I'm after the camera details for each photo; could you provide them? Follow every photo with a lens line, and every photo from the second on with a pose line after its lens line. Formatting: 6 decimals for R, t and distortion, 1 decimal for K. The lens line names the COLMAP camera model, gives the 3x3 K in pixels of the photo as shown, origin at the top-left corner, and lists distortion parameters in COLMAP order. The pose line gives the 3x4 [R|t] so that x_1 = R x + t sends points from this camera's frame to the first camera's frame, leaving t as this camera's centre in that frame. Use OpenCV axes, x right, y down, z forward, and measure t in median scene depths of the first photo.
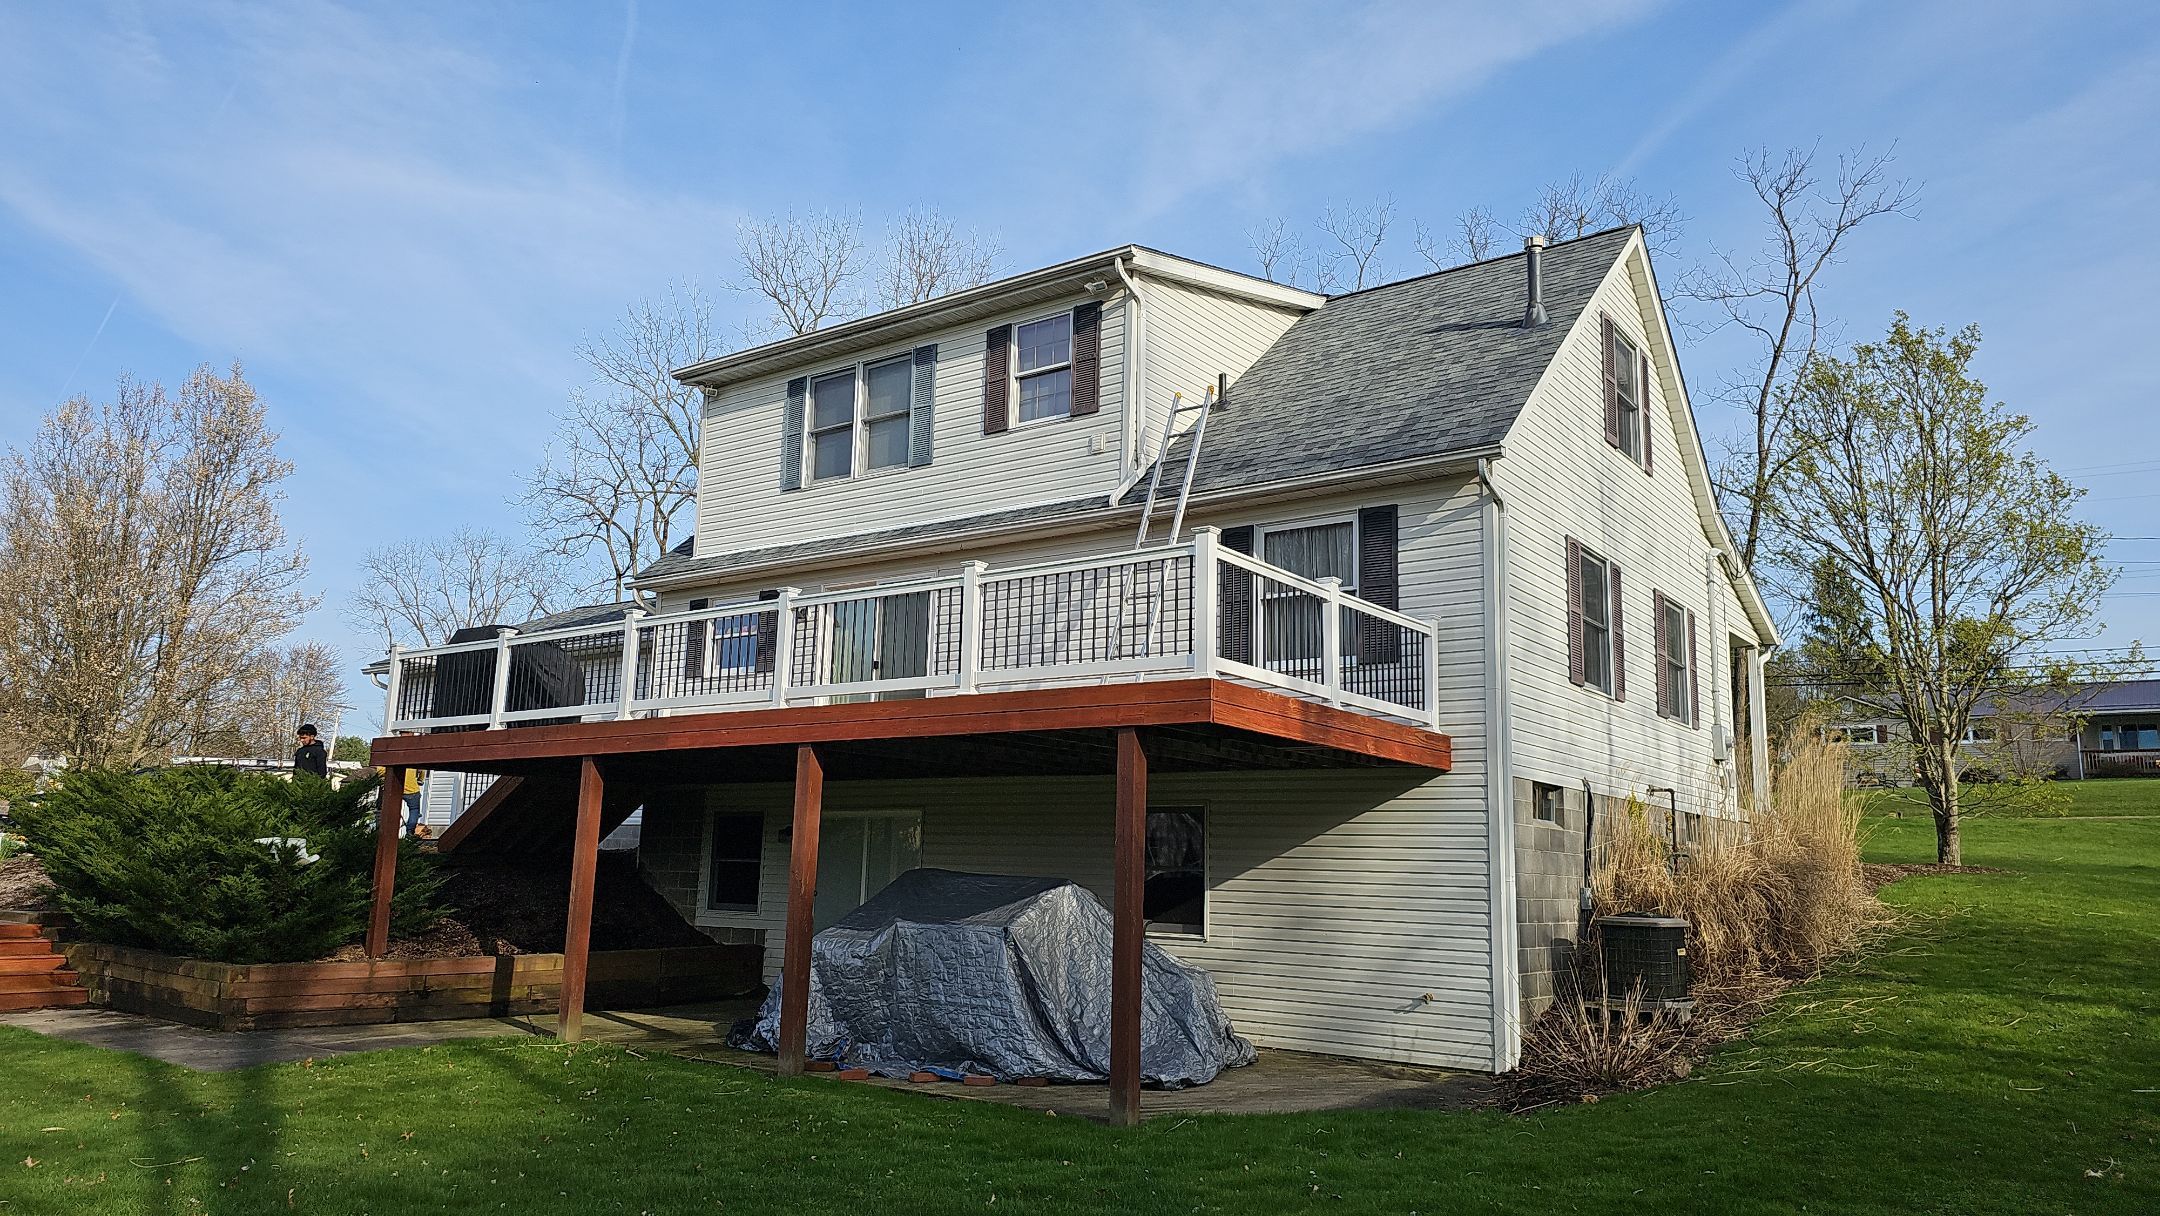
lens RADIAL K [[1466.7, 0, 1080.0], [0, 1466.7, 608.0], [0, 0, 1]] dist [0.065514, -0.000638]
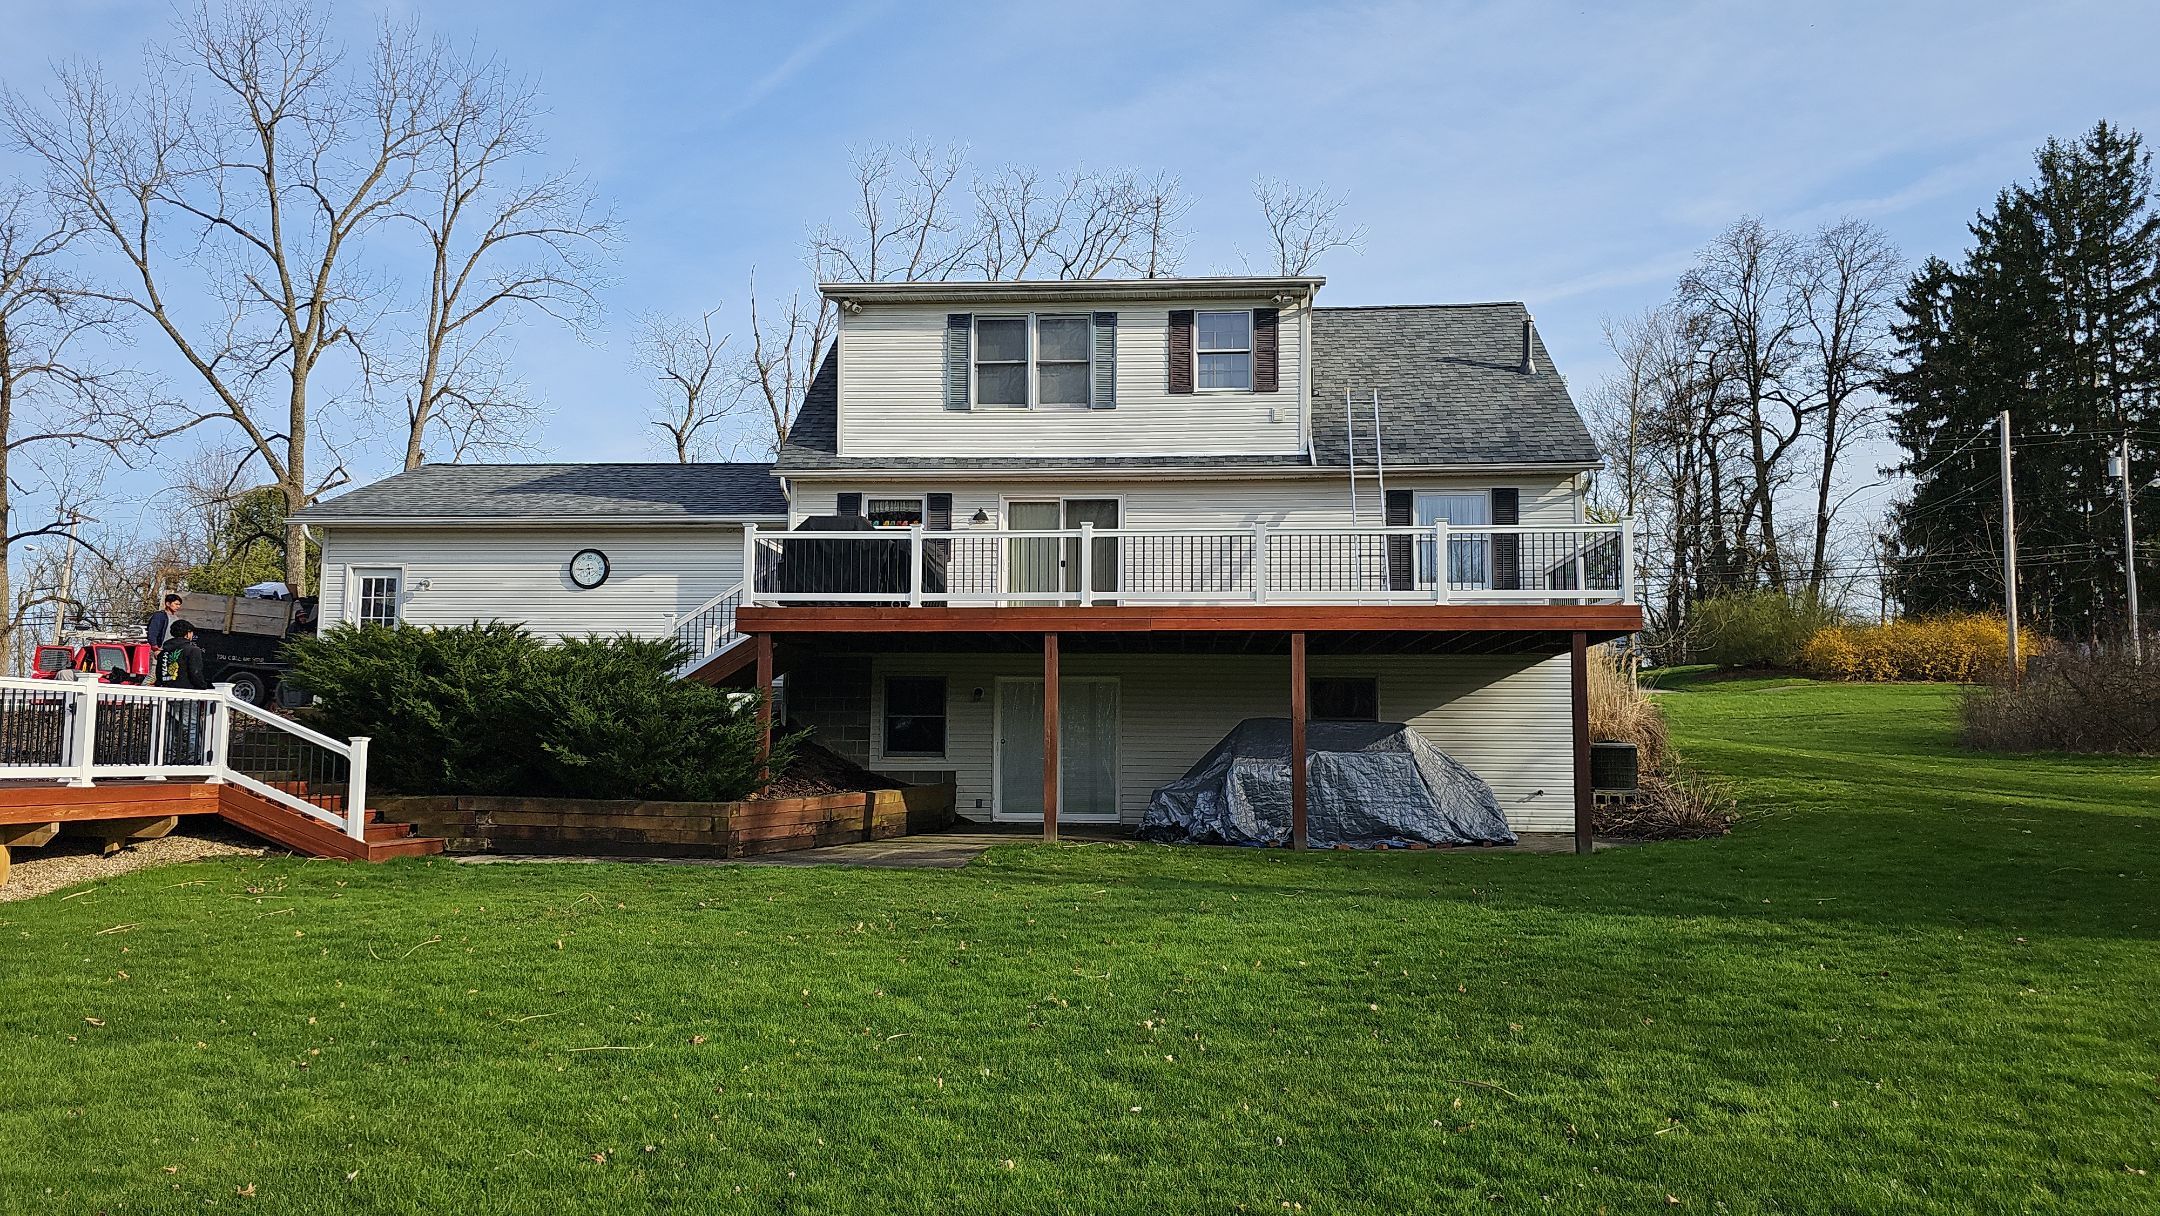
lens RADIAL K [[1466.7, 0, 1080.0], [0, 1466.7, 608.0], [0, 0, 1]] dist [0.065514, -0.000638]
pose [[0.846122, 0.034015, 0.531902, -0.801180], [-0.080124, 0.994738, 0.063844, -0.004577], [-0.526932, -0.096638, 0.844396, -0.078862]]
